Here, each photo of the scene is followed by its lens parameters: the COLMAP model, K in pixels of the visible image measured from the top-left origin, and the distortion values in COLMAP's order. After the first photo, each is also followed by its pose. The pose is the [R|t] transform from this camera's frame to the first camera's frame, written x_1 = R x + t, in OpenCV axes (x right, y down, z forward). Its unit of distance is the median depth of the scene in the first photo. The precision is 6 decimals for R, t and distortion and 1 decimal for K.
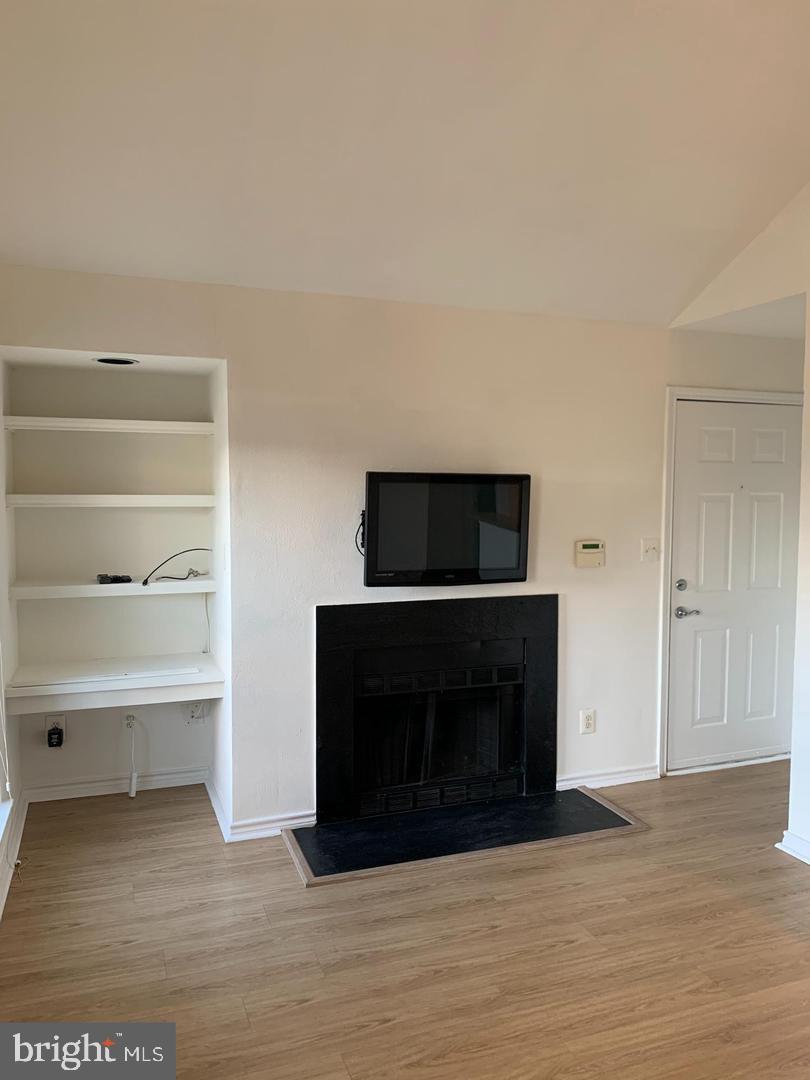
lens RADIAL K [[820.0, 0, 411.5], [0, 820.0, 538.1], [0, 0, 1]] dist [0.006651, -0.008077]
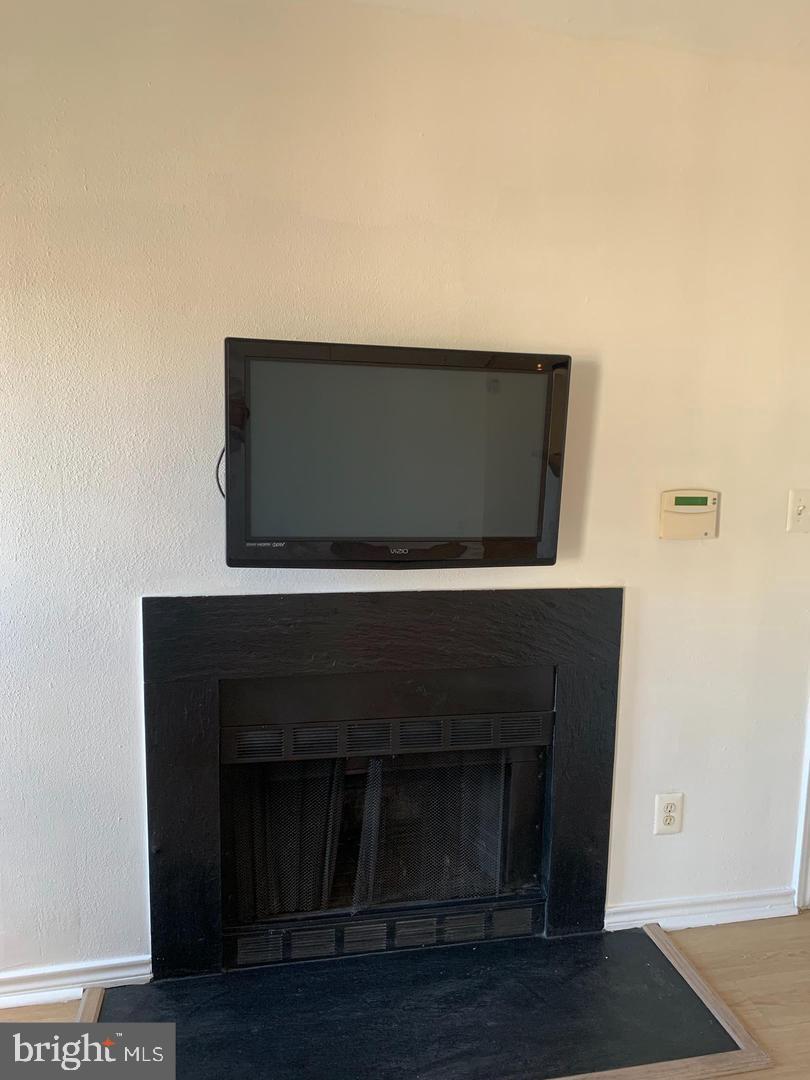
lens RADIAL K [[820.0, 0, 411.5], [0, 820.0, 538.1], [0, 0, 1]] dist [0.006651, -0.008077]
pose [[0.989103, 0.041479, -0.141262, 0.118419], [-0.030718, 0.996517, 0.077521, -0.001893], [0.143985, -0.072337, 0.986932, 0.459126]]
